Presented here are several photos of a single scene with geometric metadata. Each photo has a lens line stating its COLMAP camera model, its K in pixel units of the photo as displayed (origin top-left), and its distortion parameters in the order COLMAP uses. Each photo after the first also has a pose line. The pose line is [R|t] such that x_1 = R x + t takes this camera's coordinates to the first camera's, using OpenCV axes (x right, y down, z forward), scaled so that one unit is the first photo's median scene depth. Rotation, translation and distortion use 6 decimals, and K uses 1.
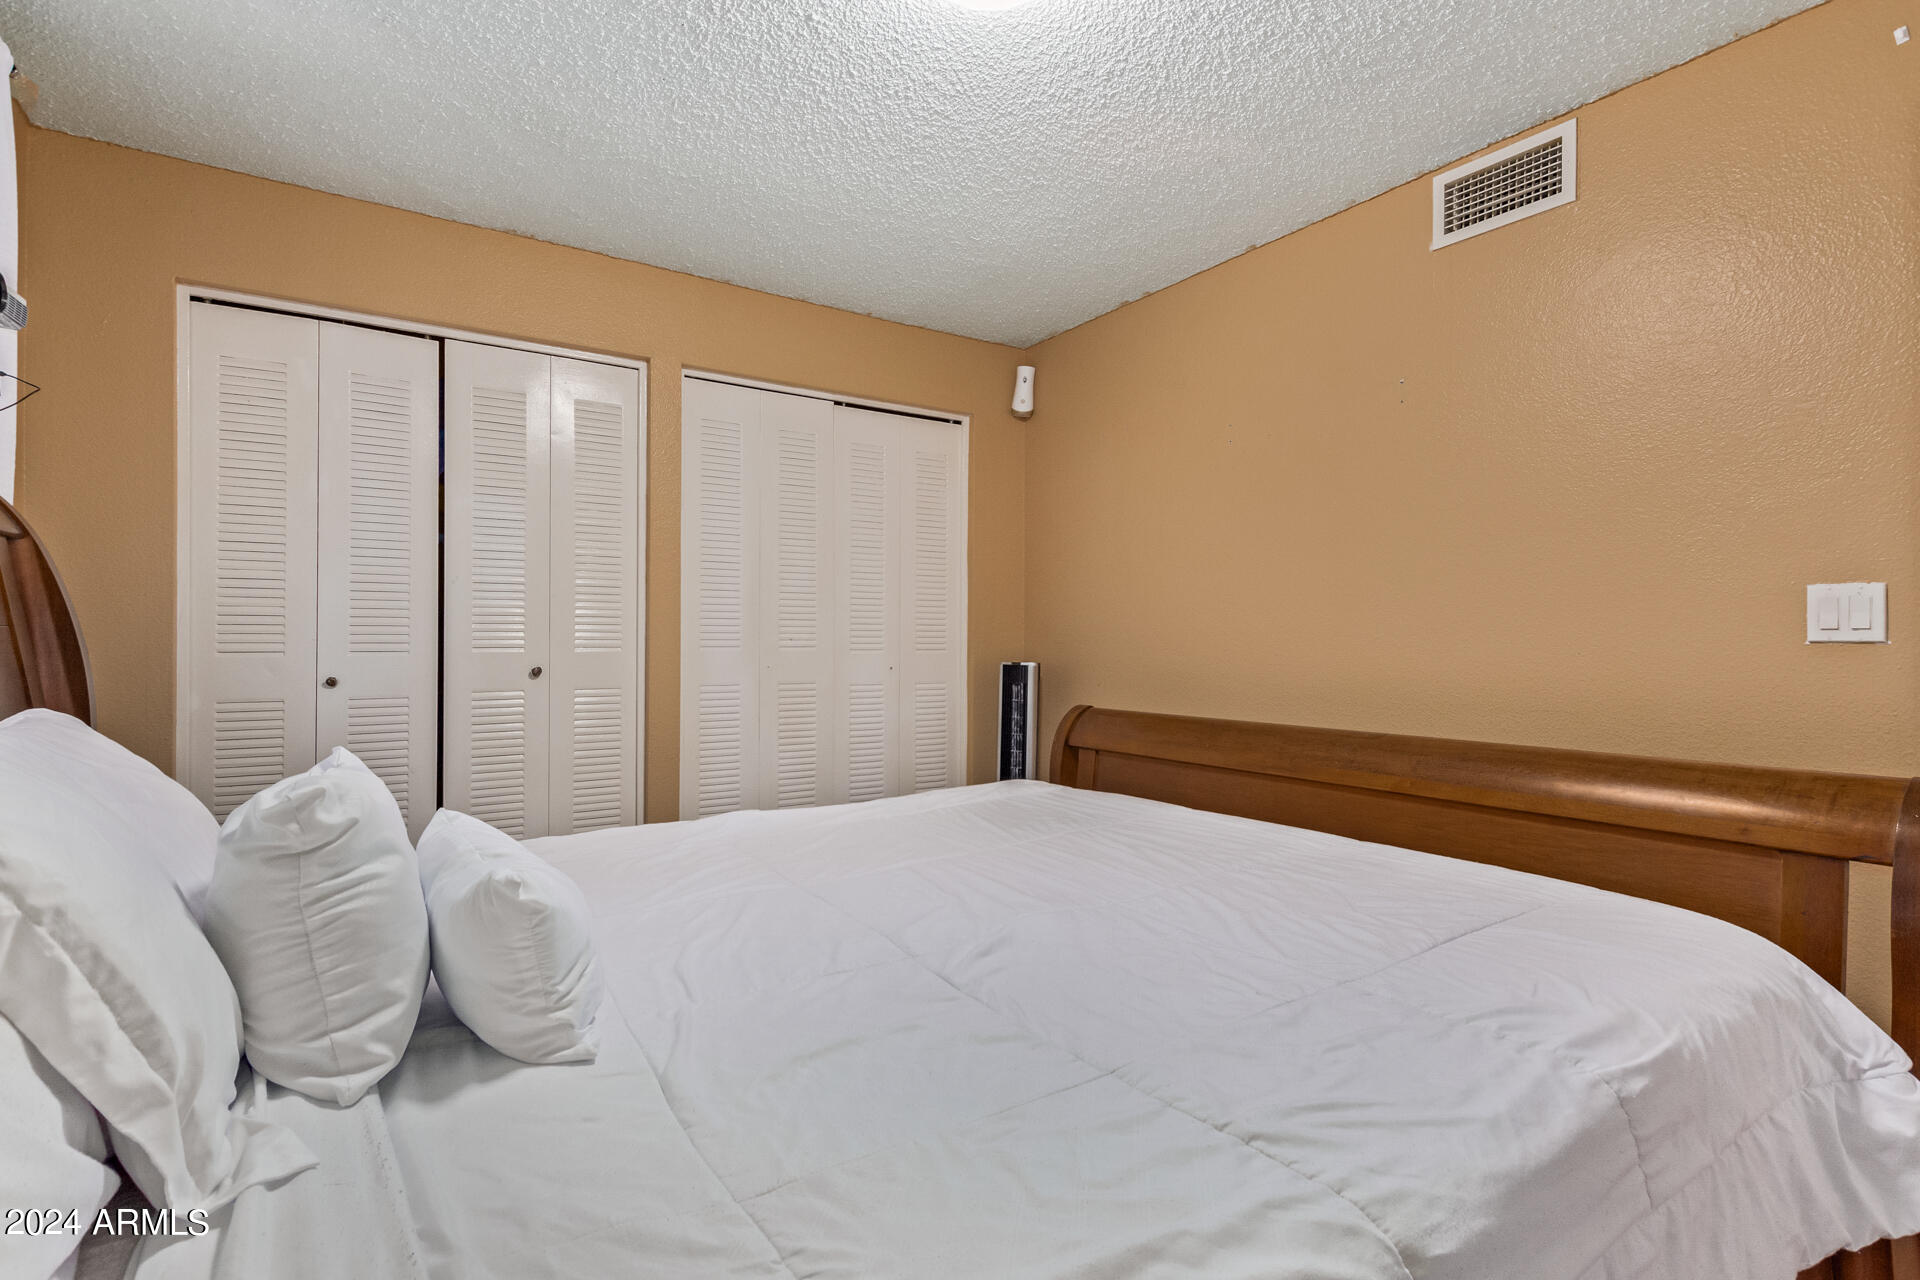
lens RADIAL K [[925.1, 0, 962.4], [0, 925.1, 644.2], [0, 0, 1]] dist [-0.004400, -0.001326]
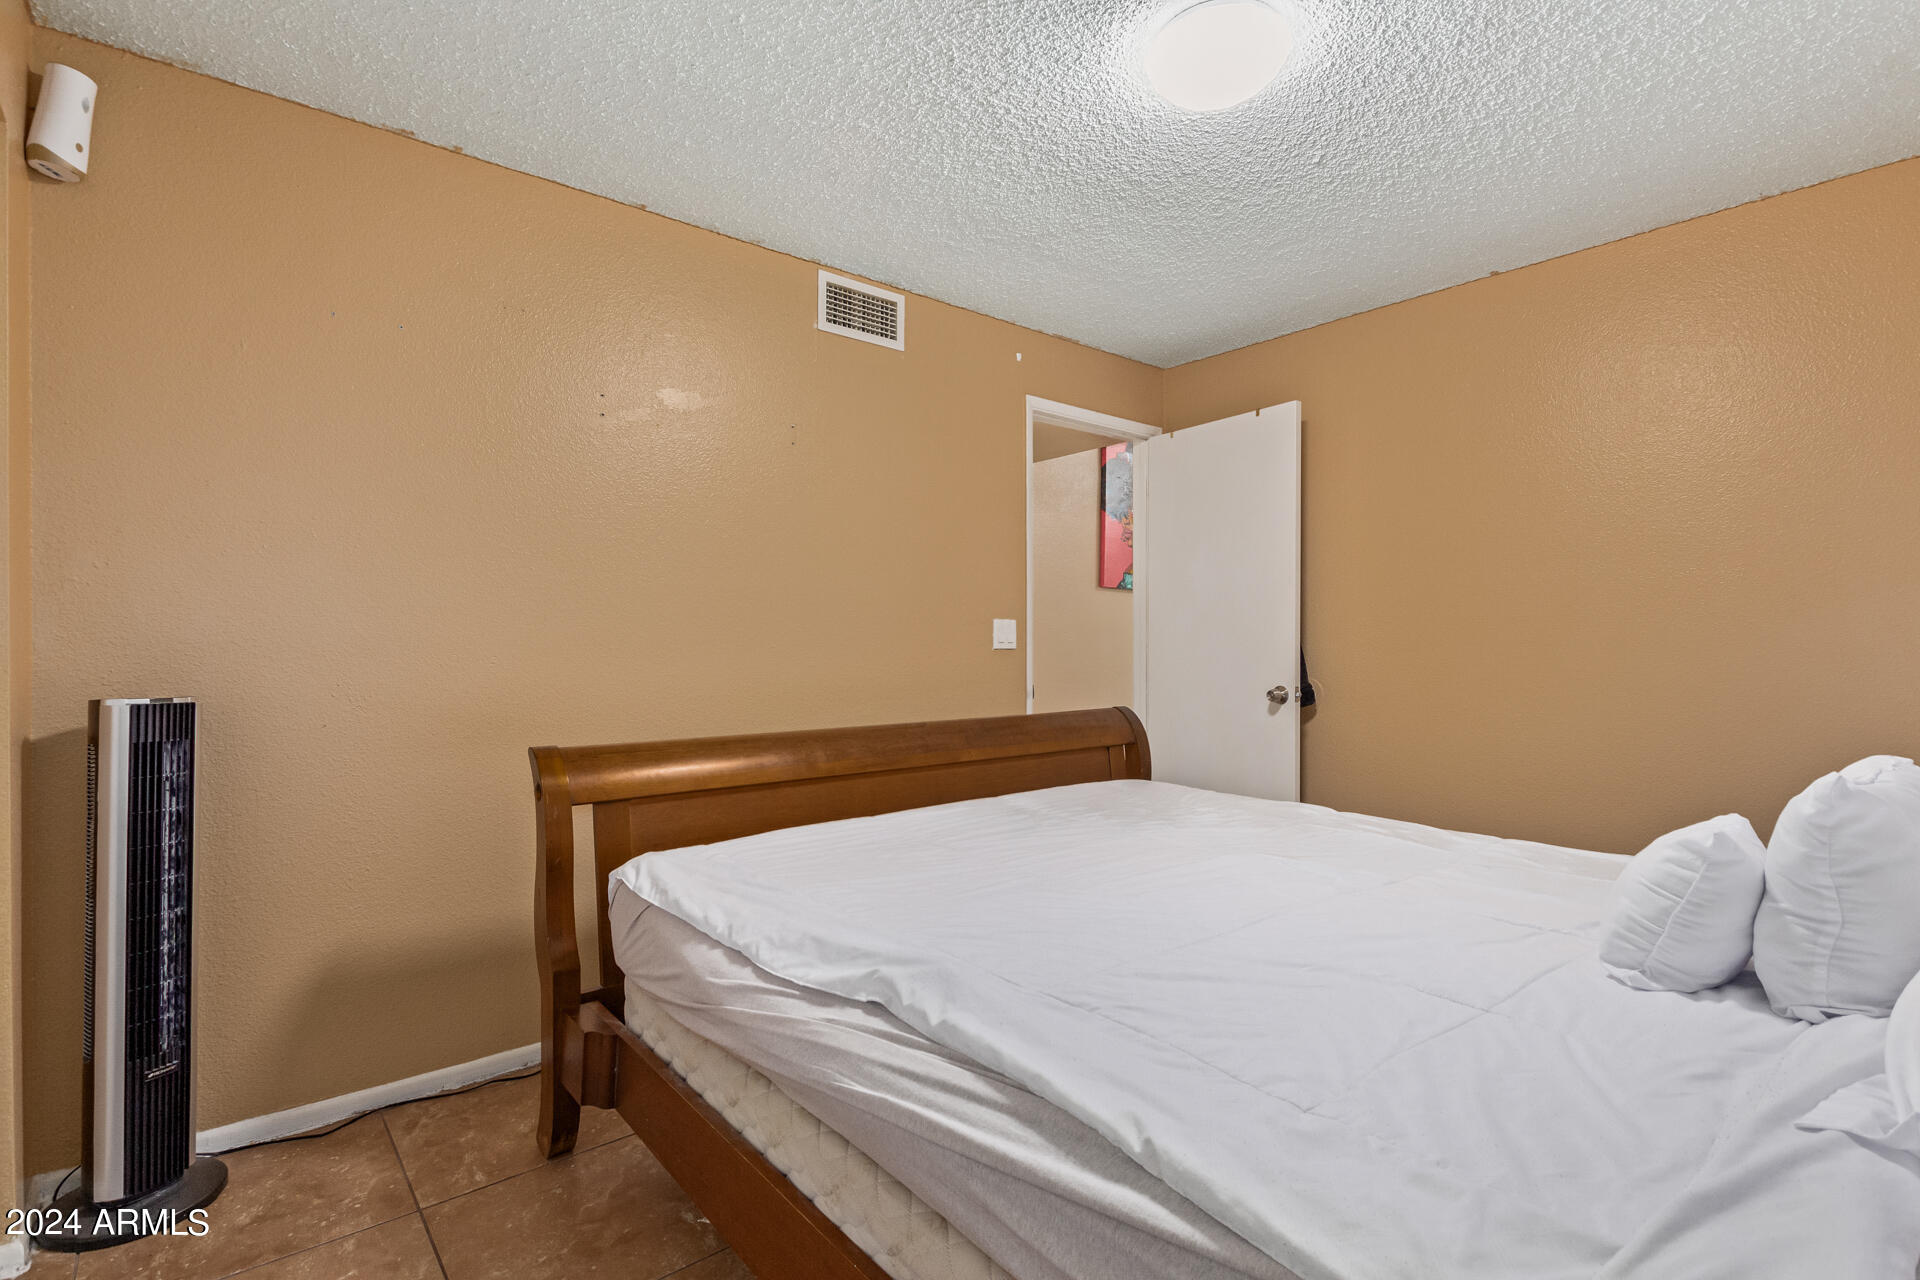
lens RADIAL K [[881.1, 0, 963.1], [0, 881.1, 640.2], [0, 0, 1]] dist [0.007153, -0.003068]
pose [[-0.091515, 0.004864, 0.995792, -0.680841], [-0.000226, 0.999988, -0.004905, -0.009339], [-0.995804, -0.000674, -0.091513, 0.934848]]
